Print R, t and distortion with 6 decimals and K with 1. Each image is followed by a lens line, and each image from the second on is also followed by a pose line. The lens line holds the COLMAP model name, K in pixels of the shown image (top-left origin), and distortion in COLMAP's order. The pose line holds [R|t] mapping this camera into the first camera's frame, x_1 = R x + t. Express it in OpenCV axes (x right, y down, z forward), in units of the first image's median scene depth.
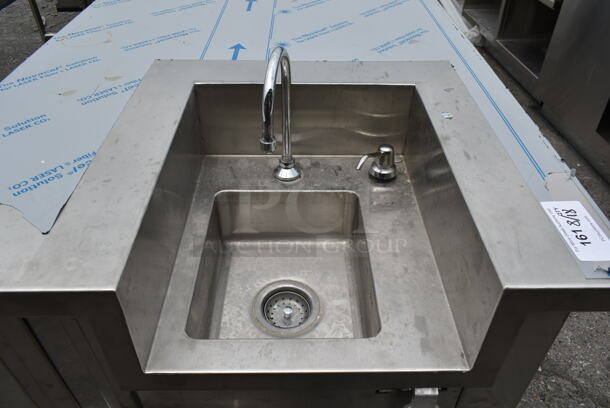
lens RADIAL K [[463.5, 0, 305.0], [0, 463.5, 204.0], [0, 0, 1]] dist [-0.014318, 0.003612]
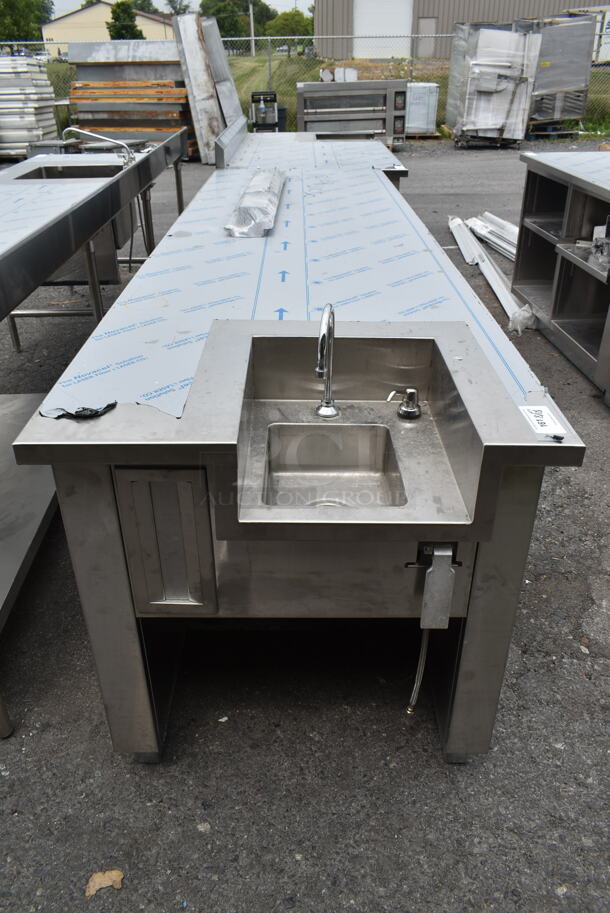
lens RADIAL K [[693.7, 0, 297.9], [0, 693.7, 456.7], [0, 0, 1]] dist [-0.014318, 0.003612]
pose [[0.999929, 0.005602, -0.010557, -0.094887], [-0.007212, 0.987203, -0.159304, 0.329033], [0.009529, 0.159369, 0.987173, -0.720180]]
